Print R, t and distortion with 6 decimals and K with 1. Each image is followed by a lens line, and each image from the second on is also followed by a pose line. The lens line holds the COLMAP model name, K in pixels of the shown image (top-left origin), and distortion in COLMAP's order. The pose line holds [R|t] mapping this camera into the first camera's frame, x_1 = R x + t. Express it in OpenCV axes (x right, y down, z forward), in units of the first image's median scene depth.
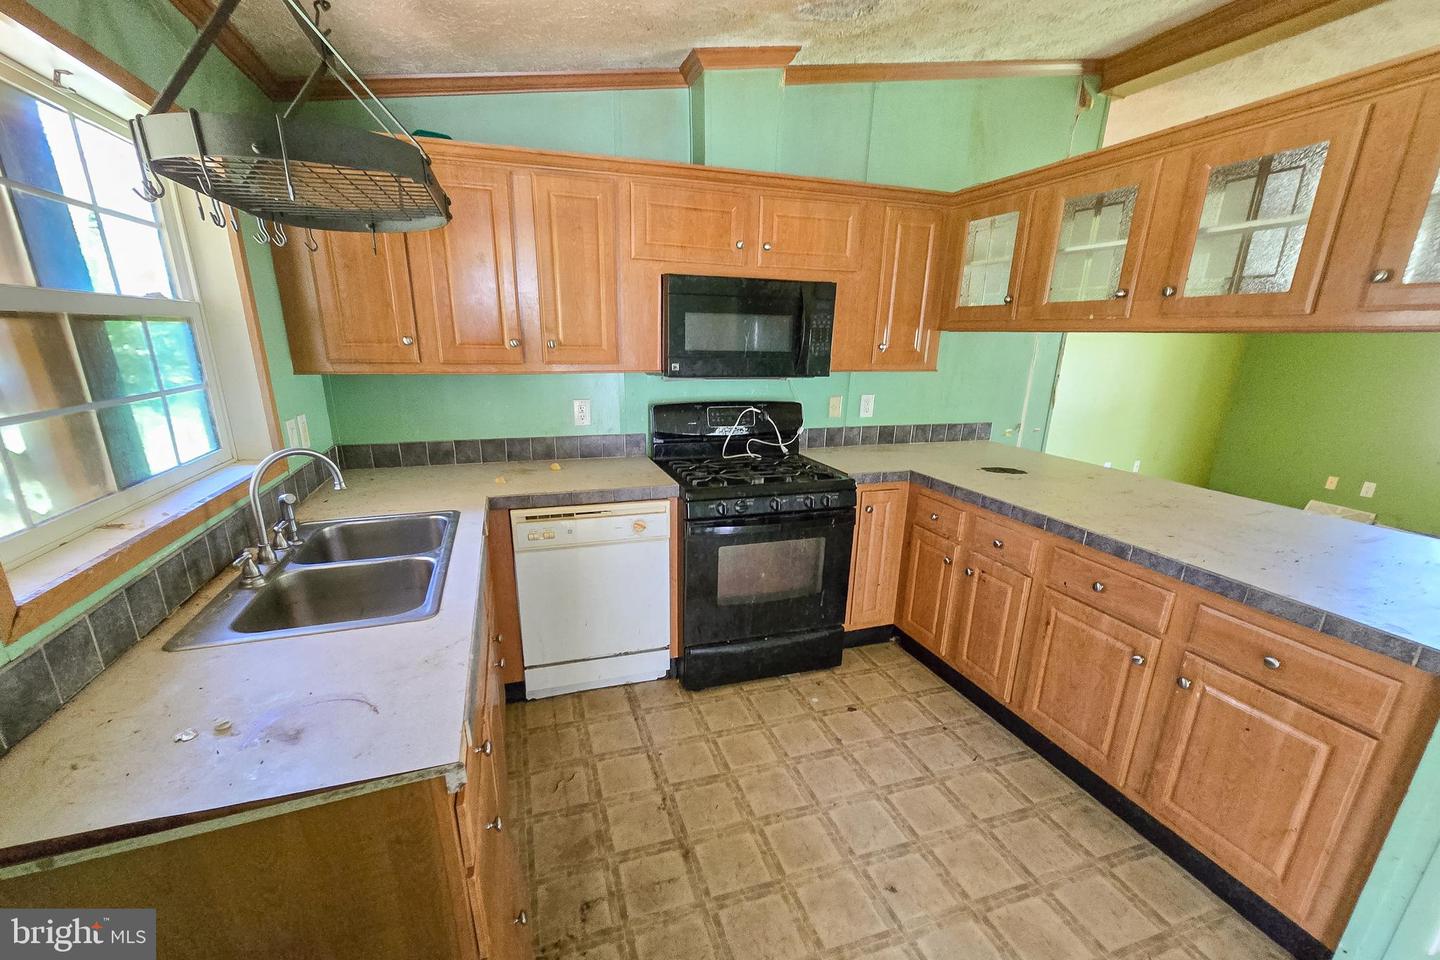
lens RADIAL K [[609.4, 0, 698.2], [0, 609.4, 523.6], [0, 0, 1]] dist [-0.000978, -0.000236]
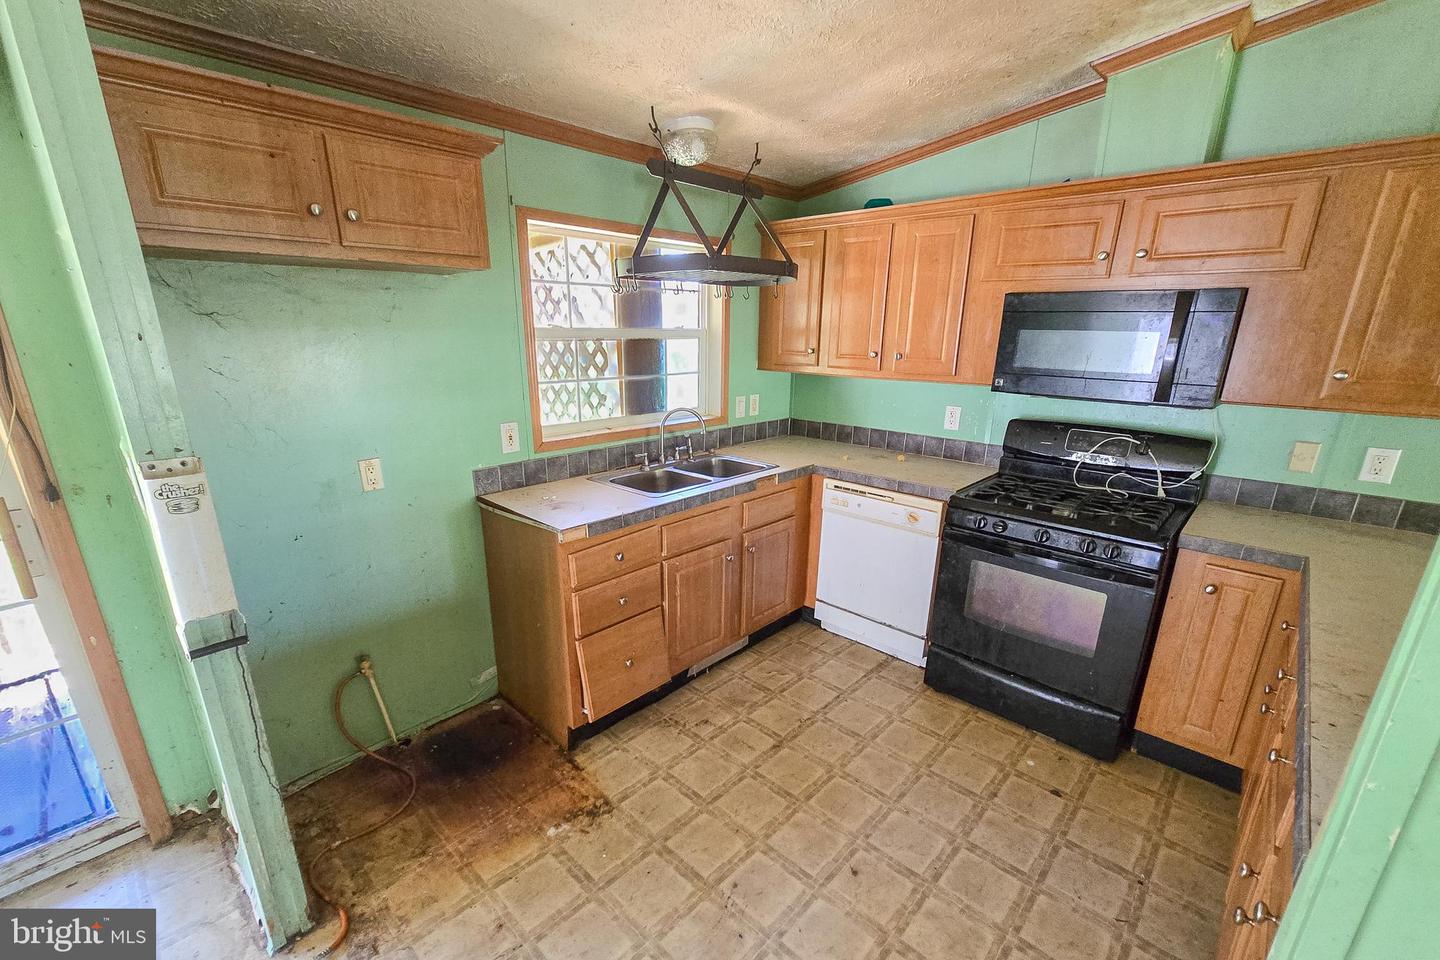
lens RADIAL K [[609.4, 0, 696.1], [0, 609.4, 510.4], [0, 0, 1]] dist [-0.000978, -0.000236]
pose [[0.454784, 0.248939, -0.855103, 0.622814], [-0.266822, 0.954122, 0.135858, -0.050395], [0.849693, 0.166374, 0.500342, 0.080296]]
